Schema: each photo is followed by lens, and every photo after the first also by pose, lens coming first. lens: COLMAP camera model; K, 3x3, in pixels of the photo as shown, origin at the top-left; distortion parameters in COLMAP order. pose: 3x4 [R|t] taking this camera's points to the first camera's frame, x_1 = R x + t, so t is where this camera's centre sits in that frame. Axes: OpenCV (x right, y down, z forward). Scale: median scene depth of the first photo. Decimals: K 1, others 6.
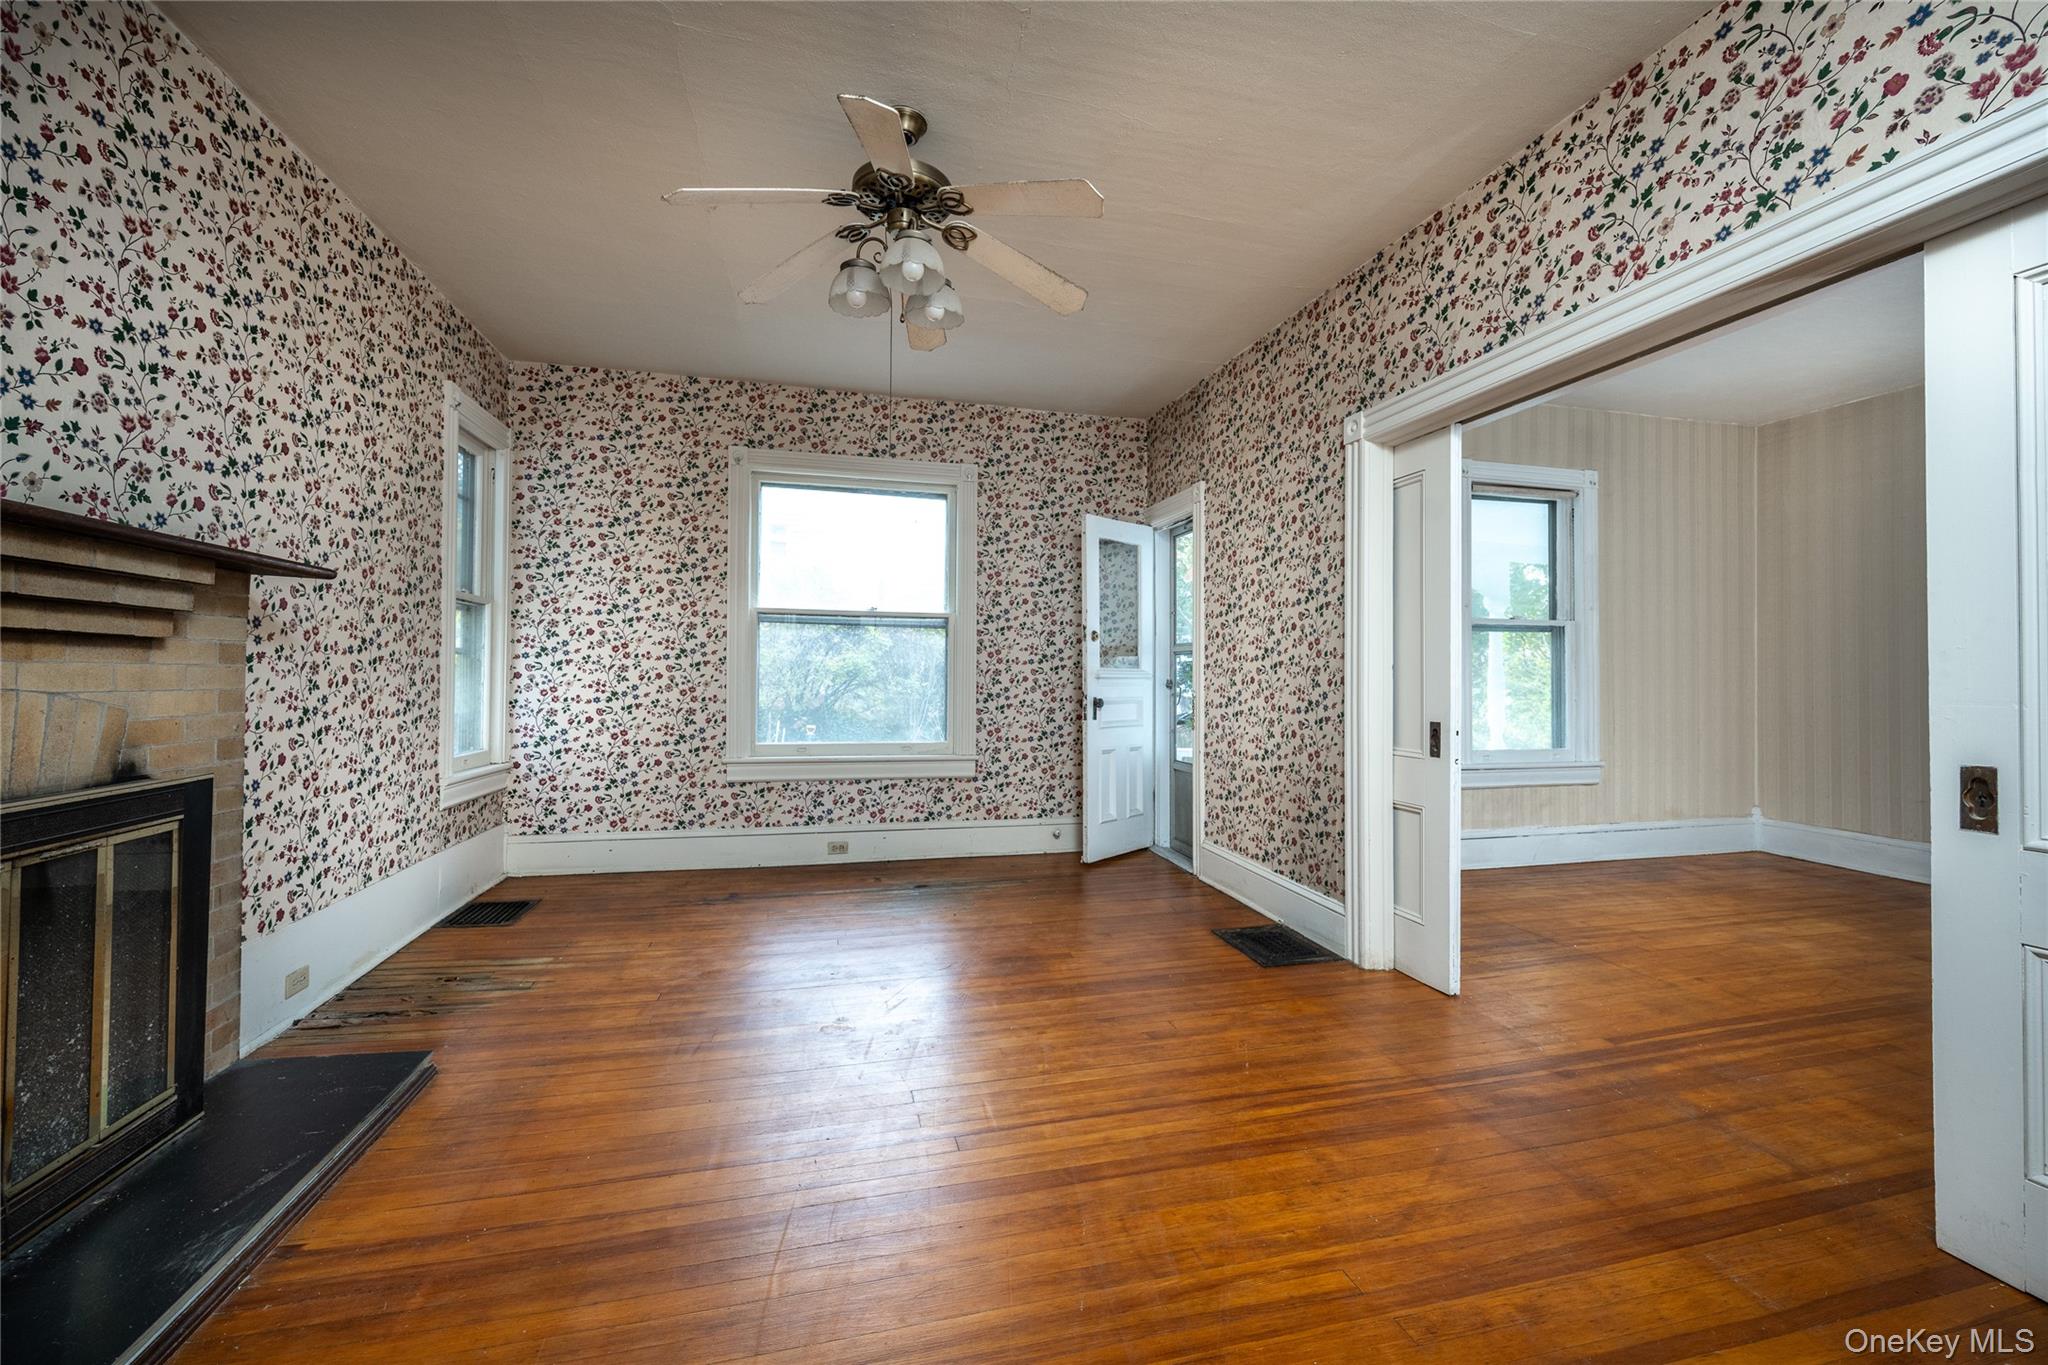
lens RADIAL K [[807.9, 0, 1024.0], [0, 807.9, 682.5], [0, 0, 1]] dist [-0.000213, 0.000062]
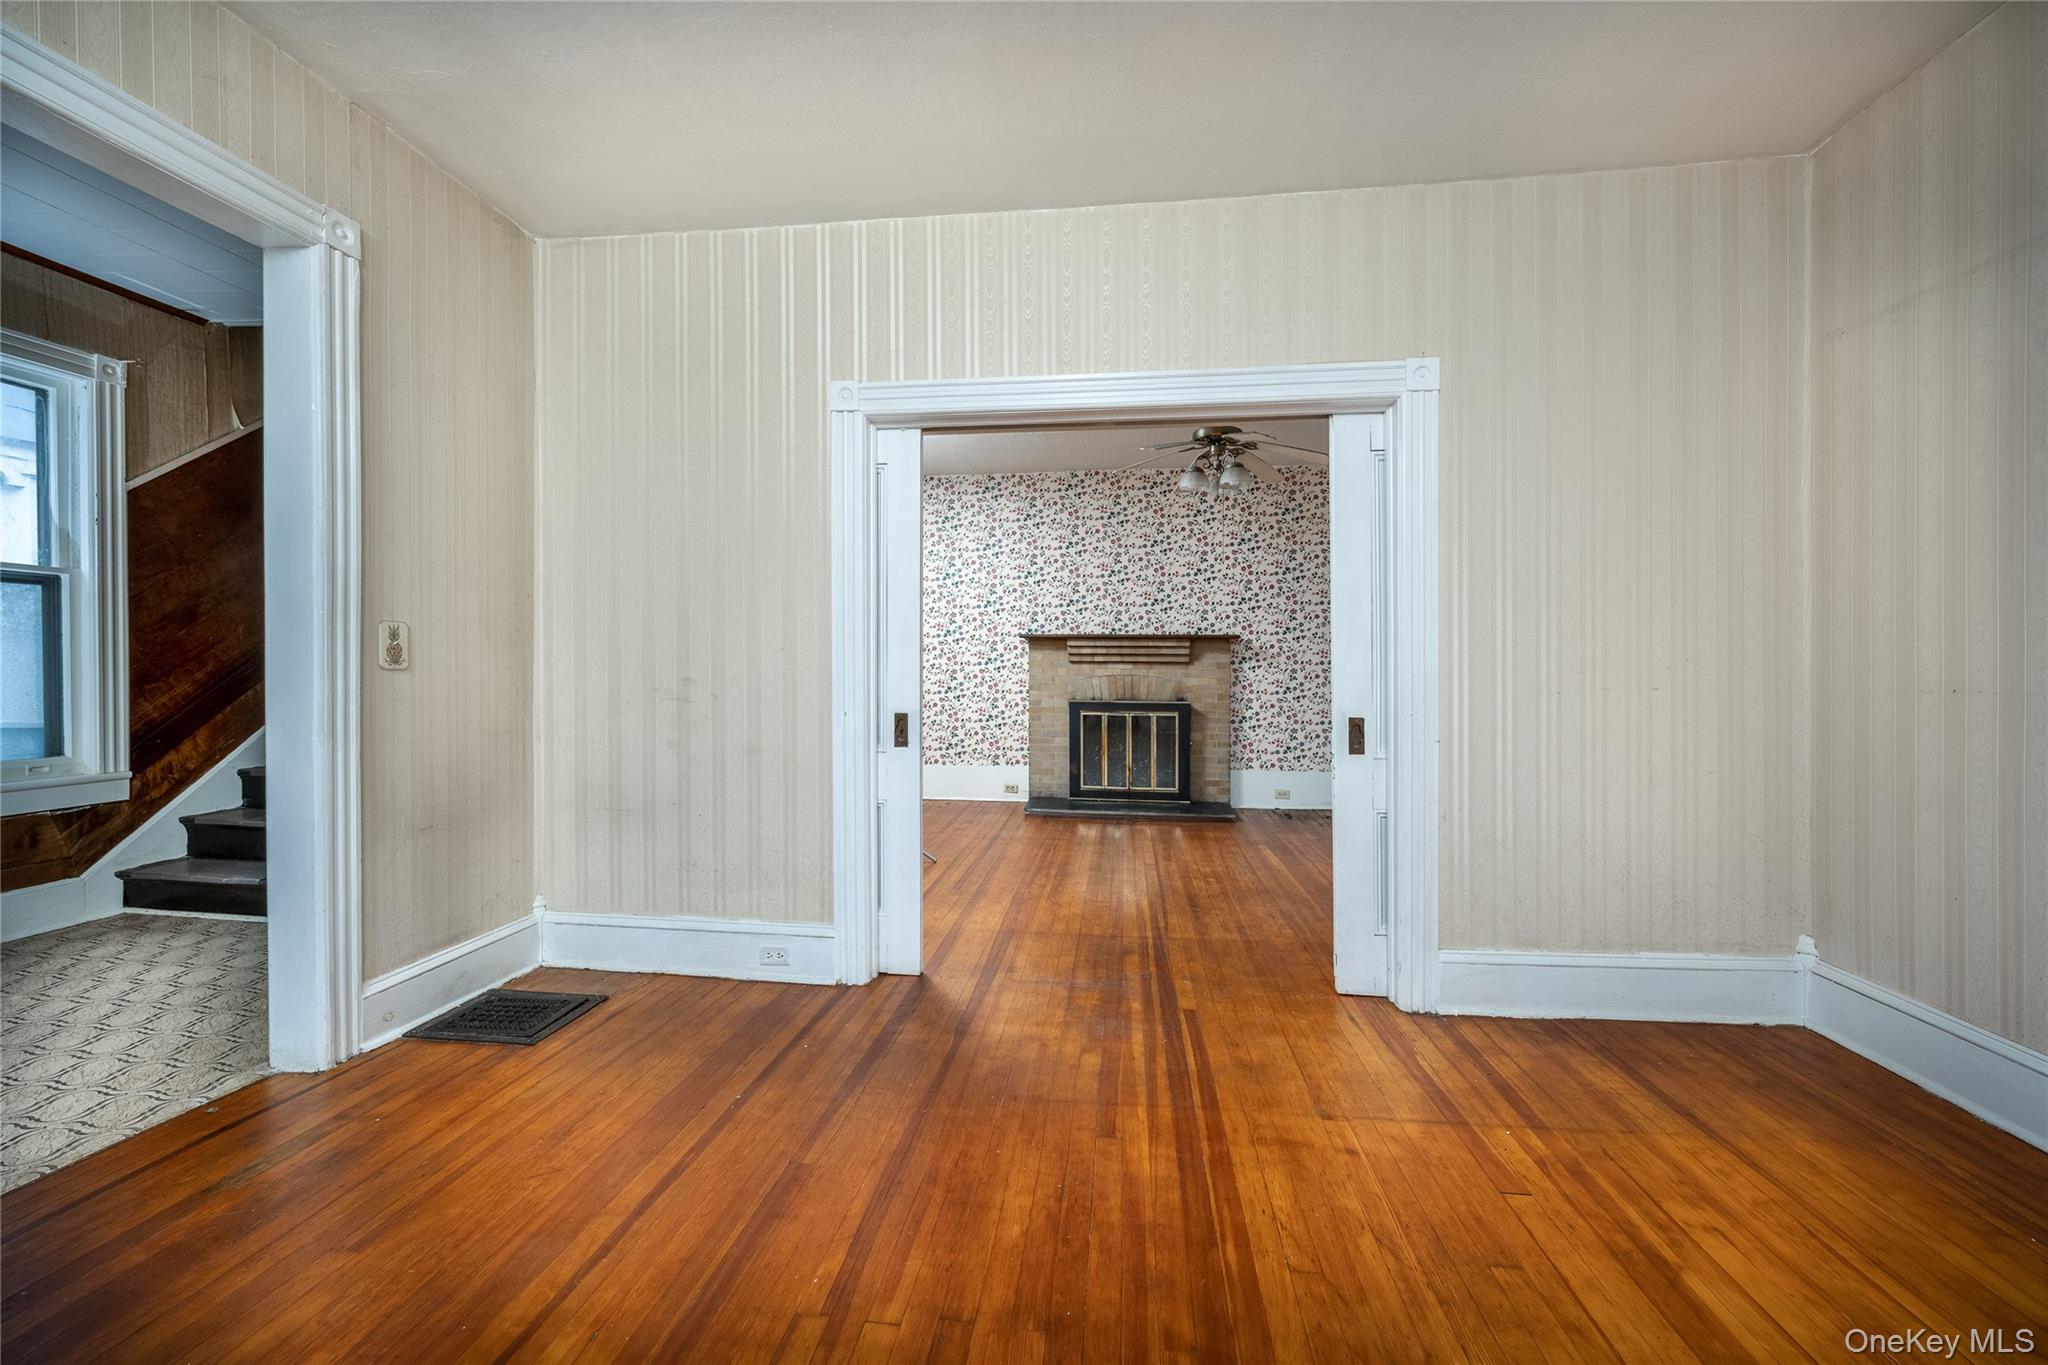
lens RADIAL K [[807.9, 0, 1024.0], [0, 807.9, 682.5], [0, 0, 1]] dist [-0.000213, 0.000062]
pose [[-0.364562, 0.002348, -0.931176, 1.862794], [-0.013088, 0.999885, 0.007646, 0.010191], [0.931087, 0.014974, -0.364489, 1.227230]]
